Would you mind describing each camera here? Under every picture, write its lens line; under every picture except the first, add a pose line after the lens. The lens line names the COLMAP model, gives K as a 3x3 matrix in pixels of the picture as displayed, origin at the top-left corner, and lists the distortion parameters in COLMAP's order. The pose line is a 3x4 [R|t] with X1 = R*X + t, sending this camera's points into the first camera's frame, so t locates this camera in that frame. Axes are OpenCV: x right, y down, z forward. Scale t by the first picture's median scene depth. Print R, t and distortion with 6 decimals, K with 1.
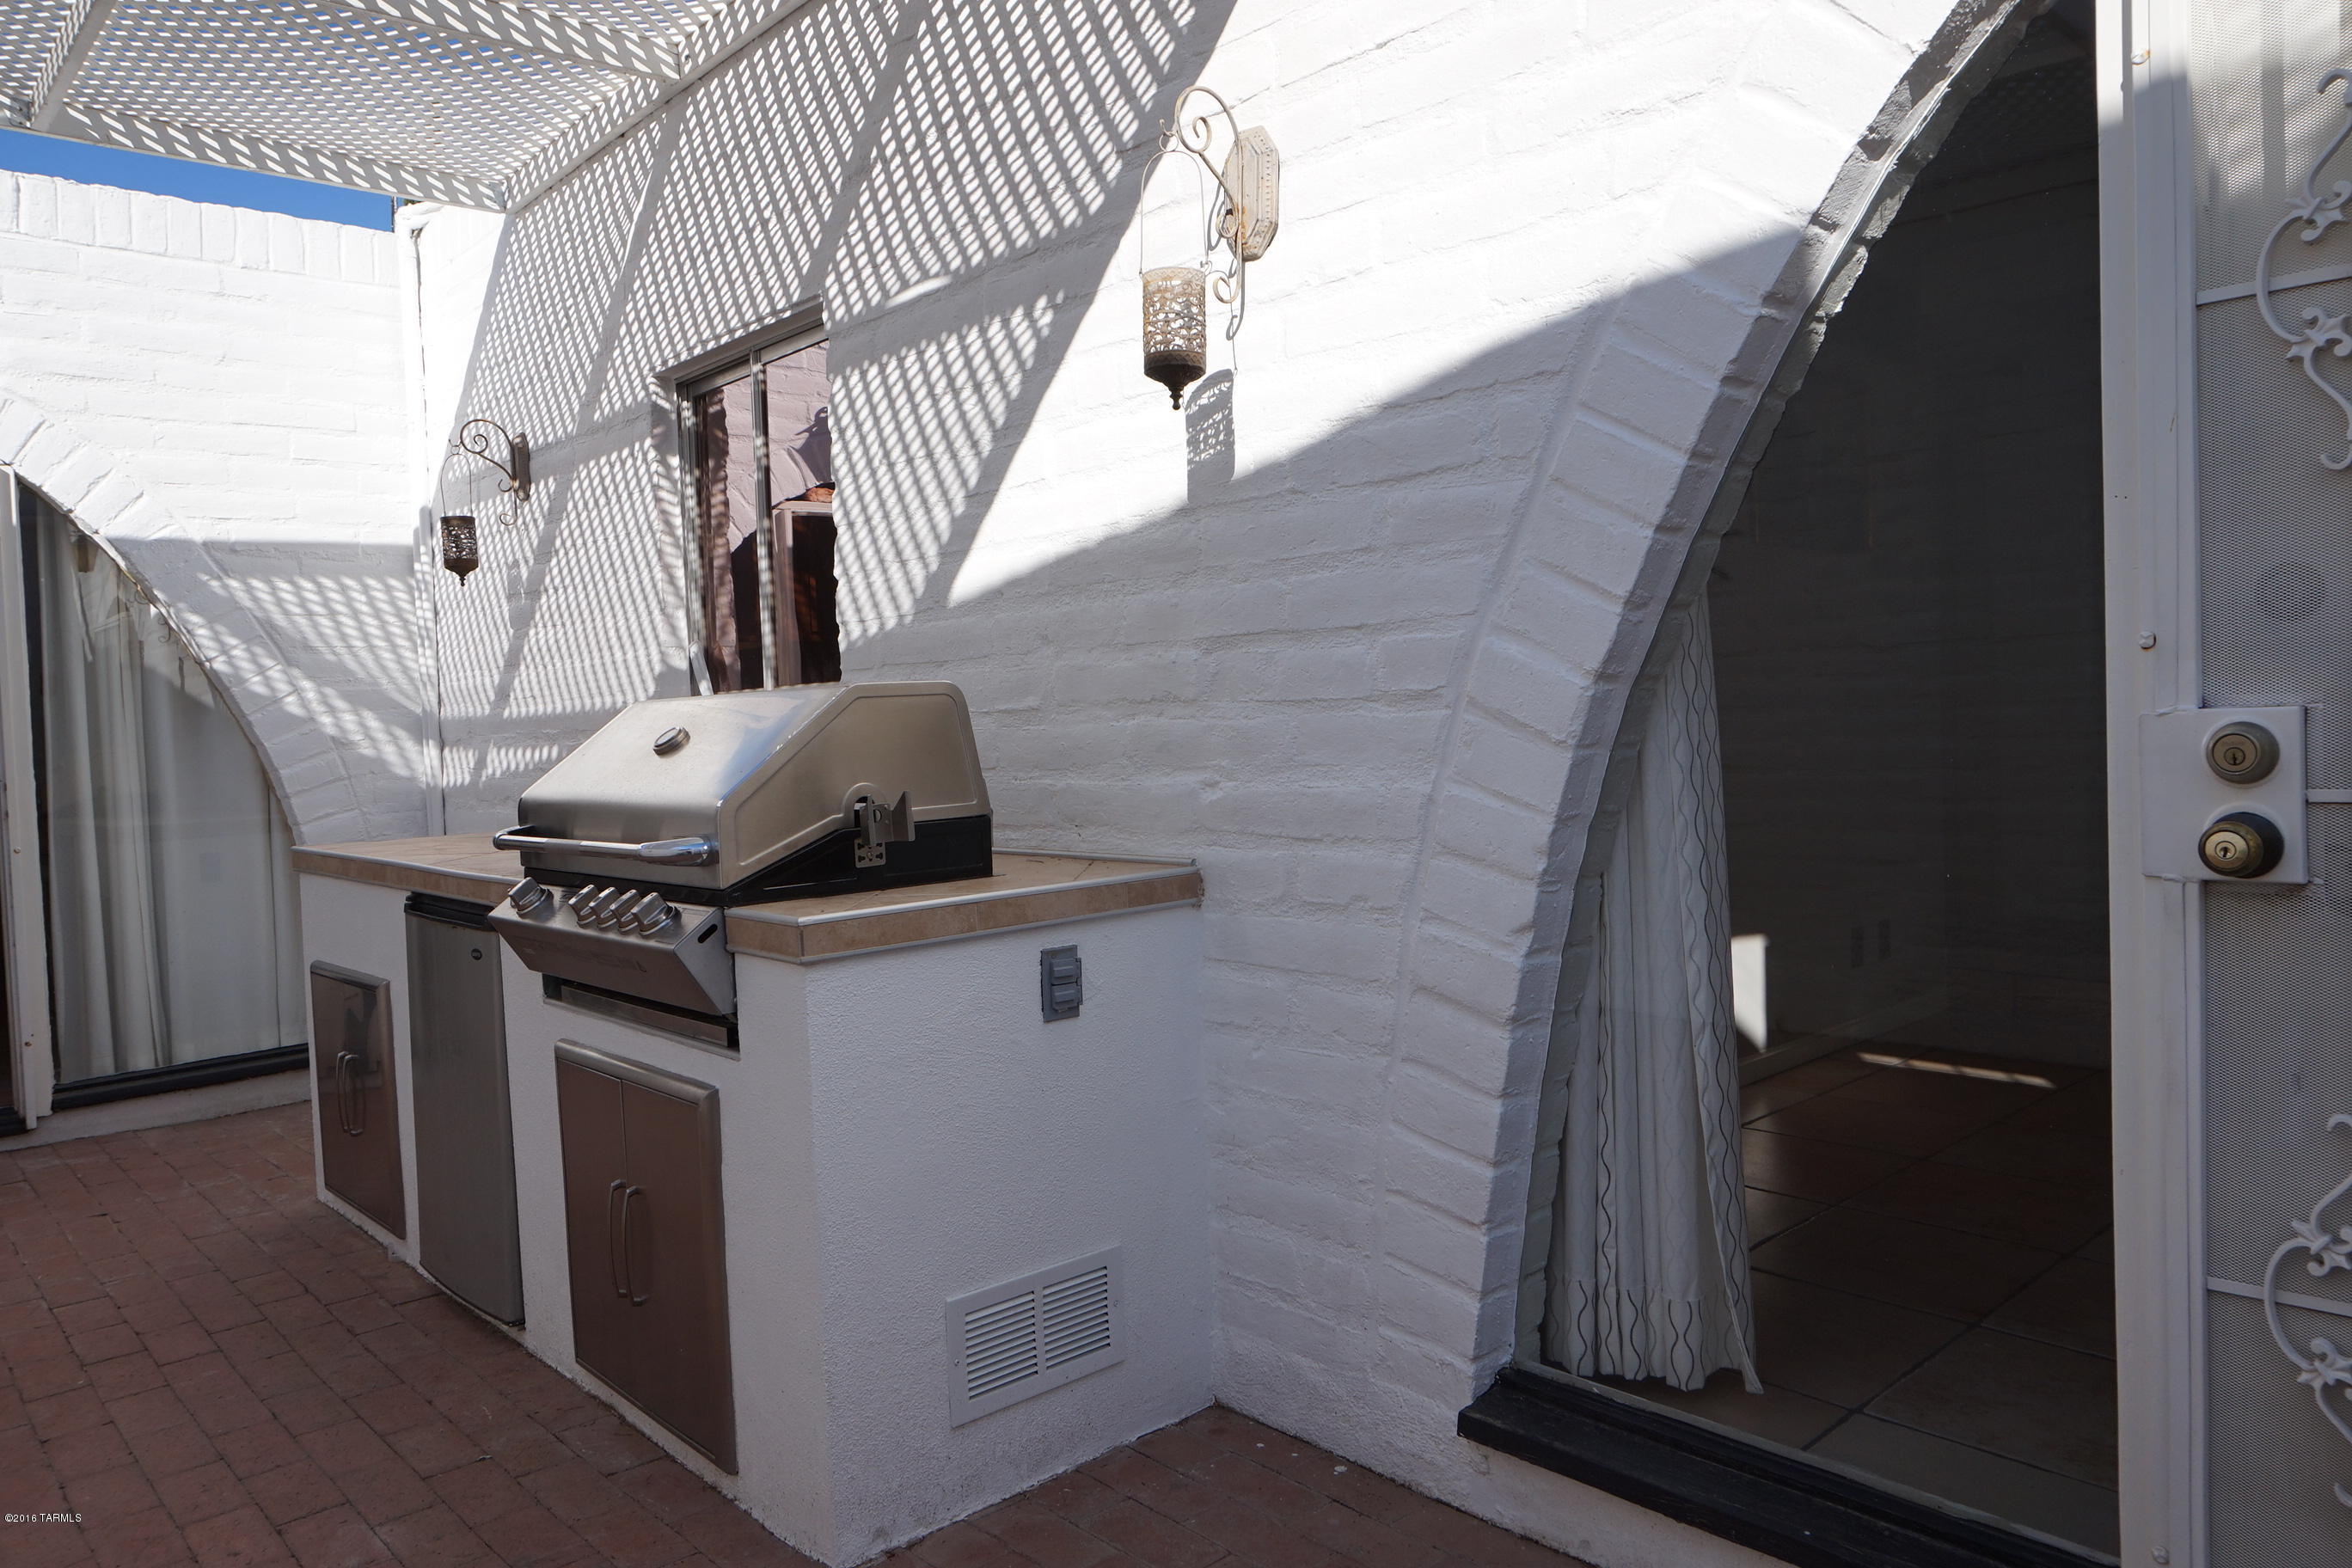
lens RADIAL K [[1673.7, 0, 1176.0], [0, 1673.7, 784.0], [0, 0, 1]] dist [-0.024948, 0.002216]
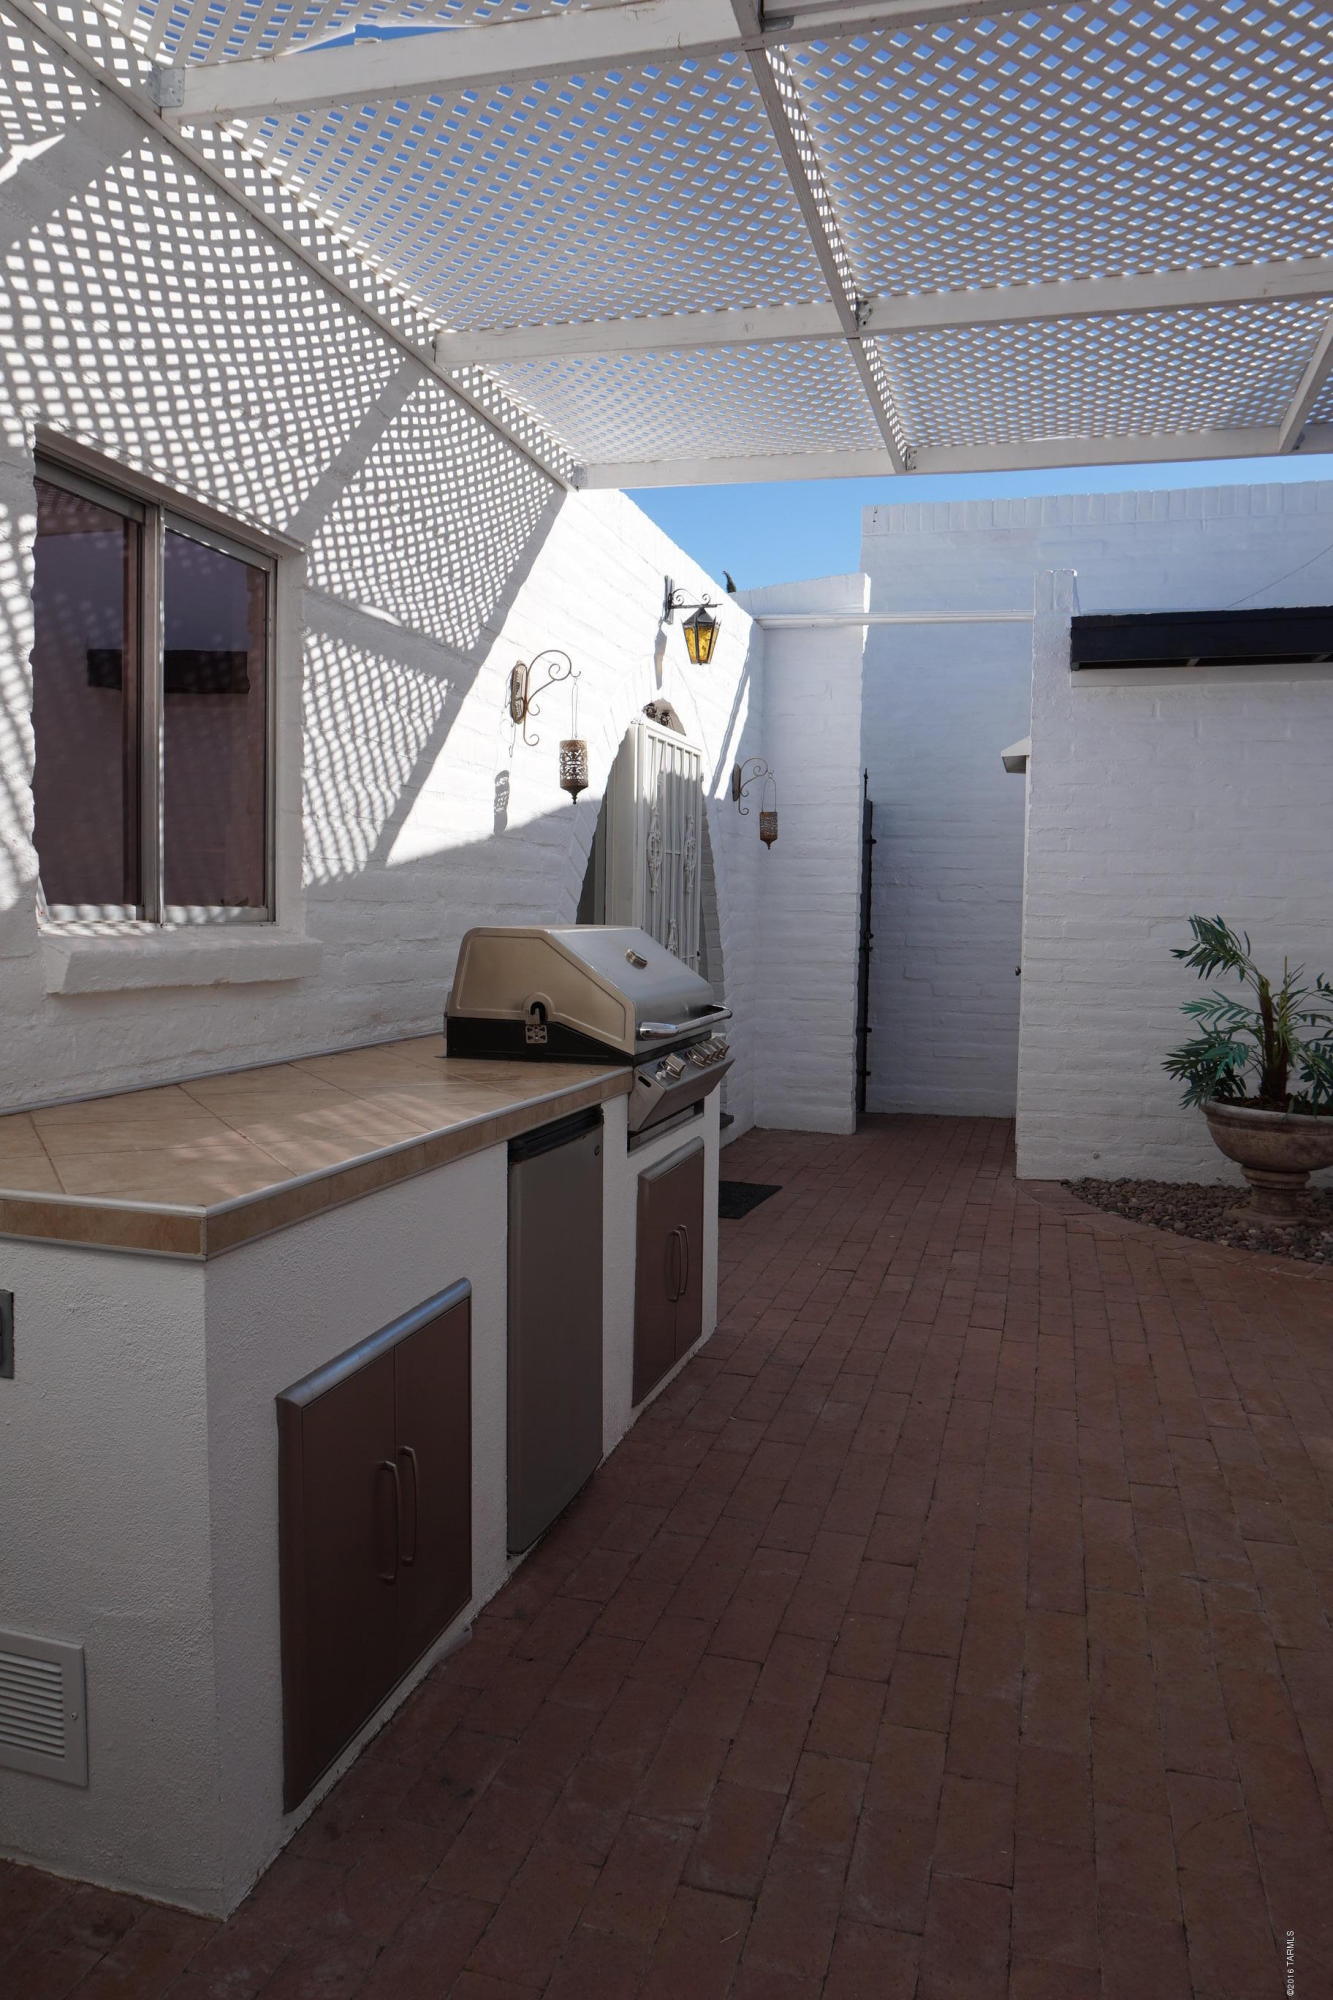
lens RADIAL K [[1356.7, 0, 682.0], [0, 1356.7, 989.7], [0, 0, 1]] dist [-0.040755, 0.043875]
pose [[-0.549815, -0.047234, 0.833950, -1.140968], [0.009101, 0.998002, 0.062526, -0.068483], [-0.835237, 0.041968, -0.548287, 1.361881]]
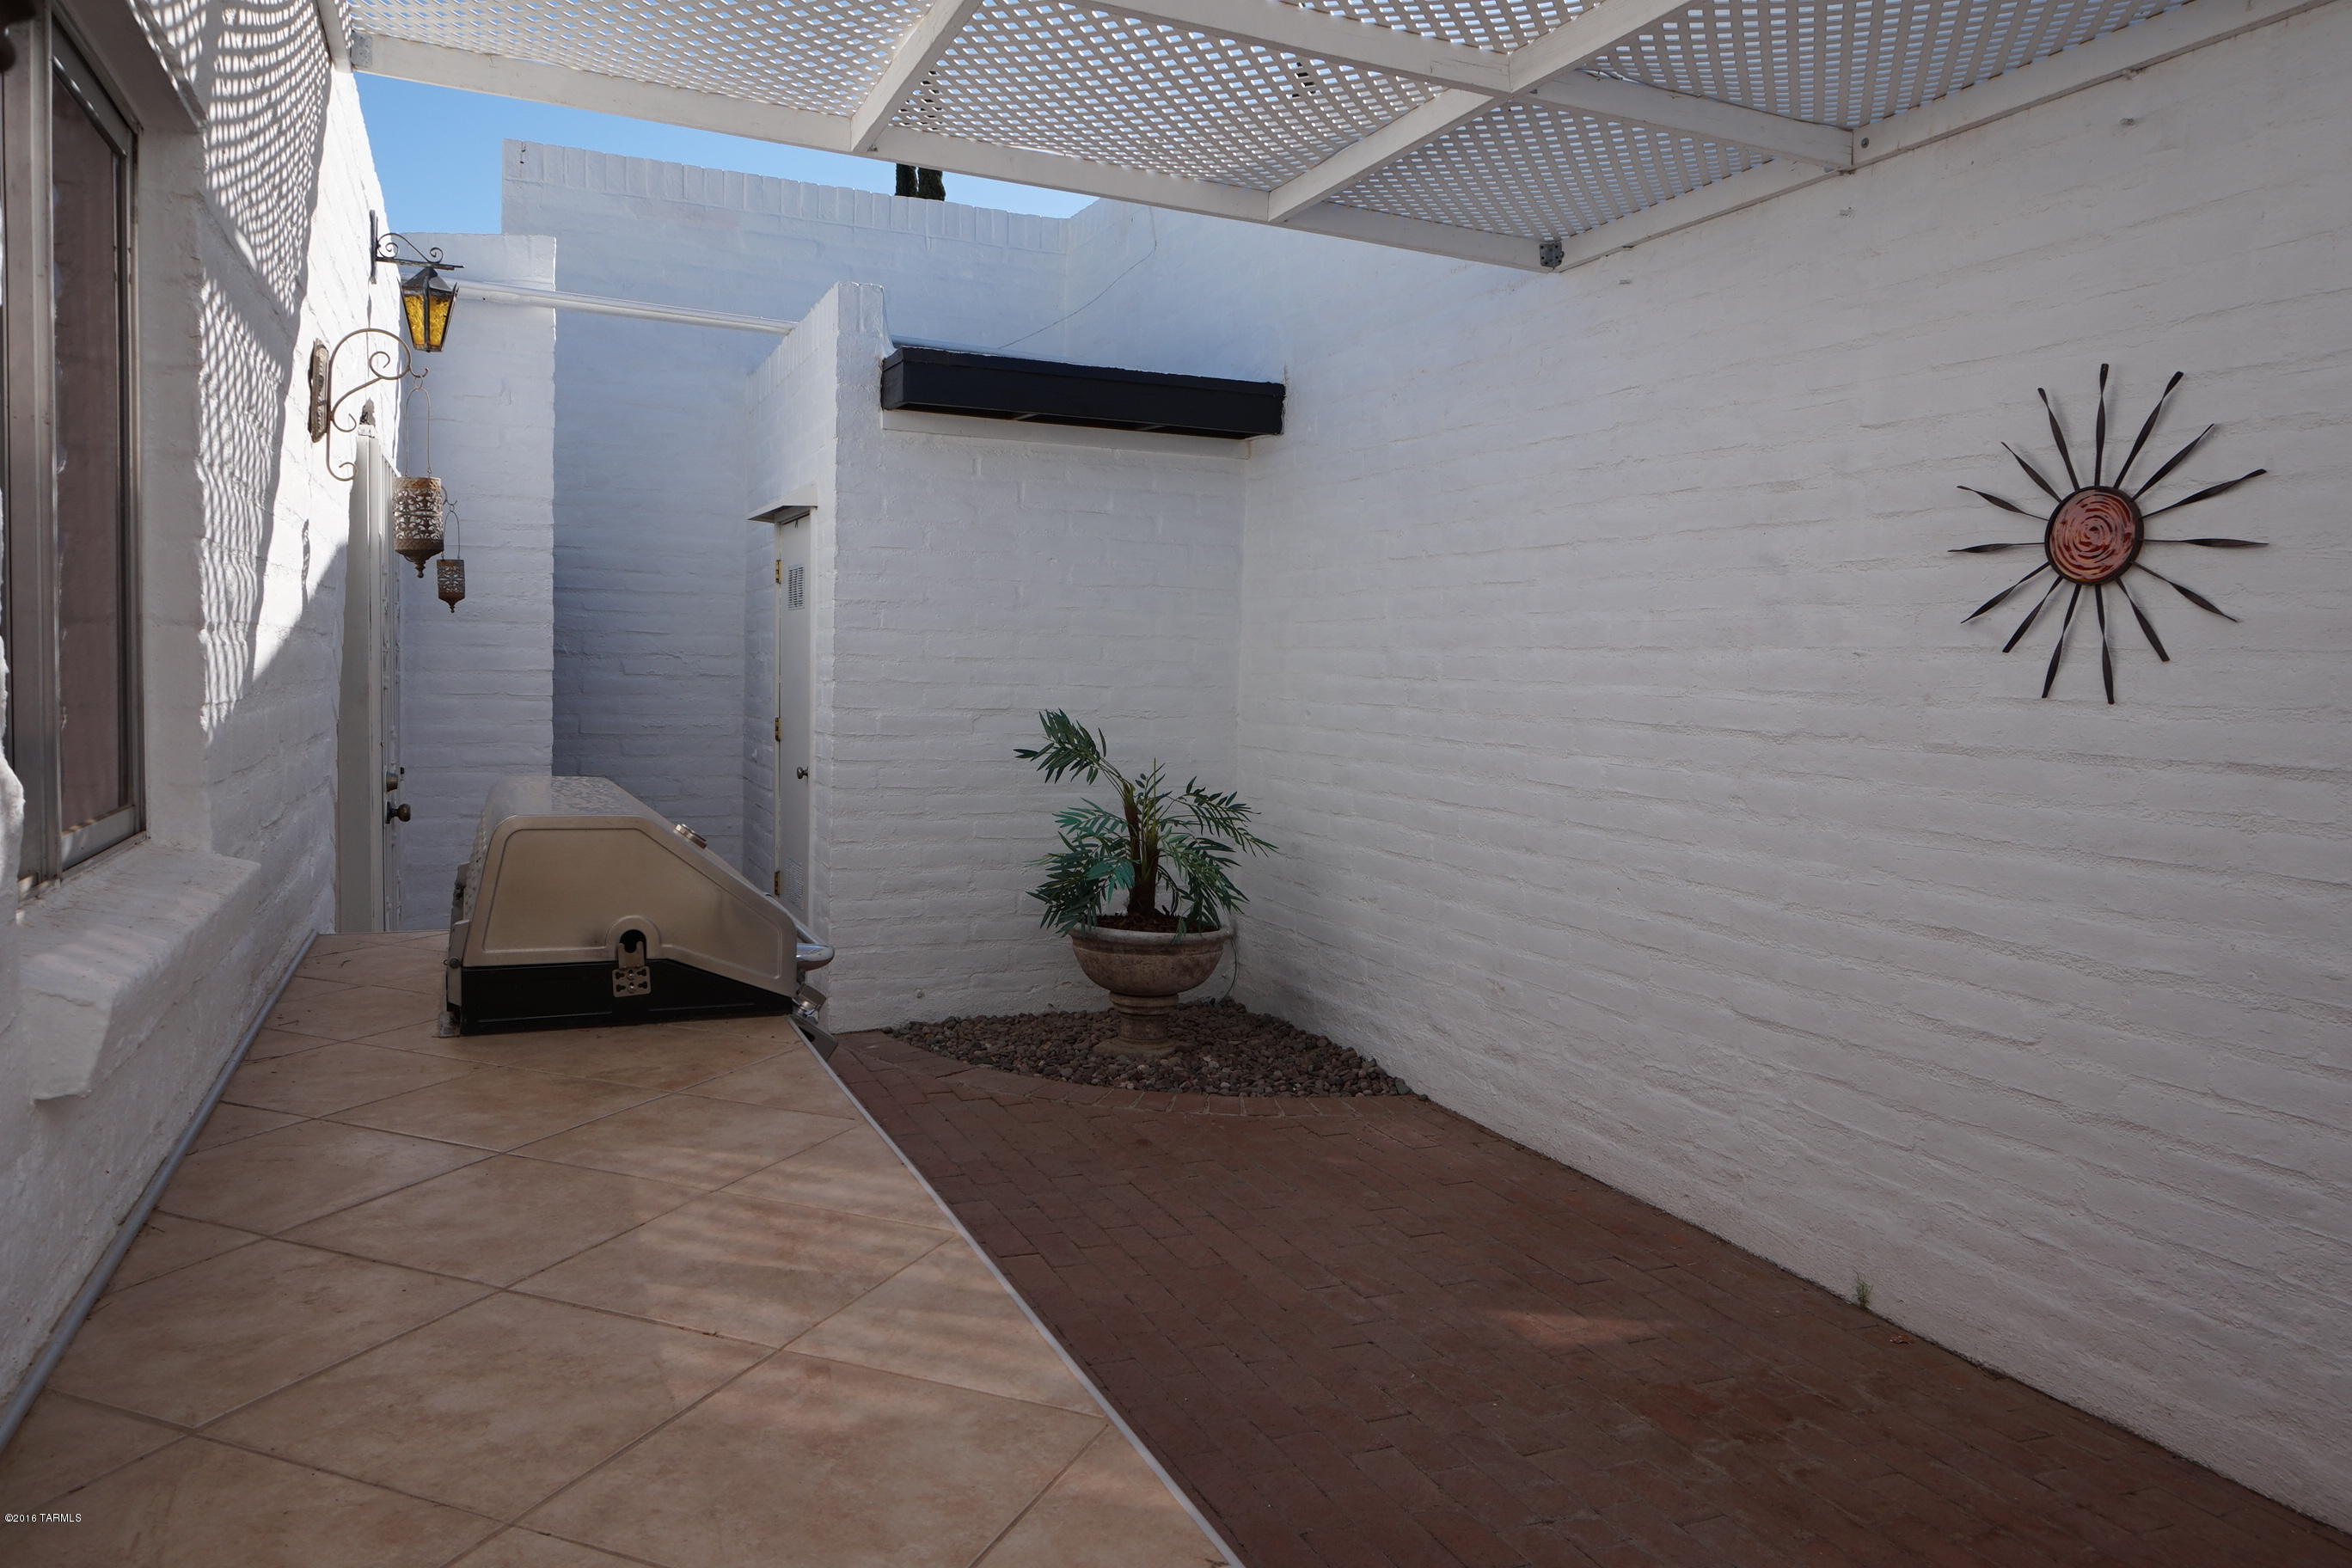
lens RADIAL K [[1595.5, 0, 1189.3], [0, 1595.5, 771.4], [0, 0, 1]] dist [-0.040755, 0.043875]
pose [[-0.949681, -0.033736, 0.311397, -0.748303], [-0.009023, 0.996717, 0.080463, -0.129043], [-0.313089, 0.073604, -0.946867, 1.505350]]
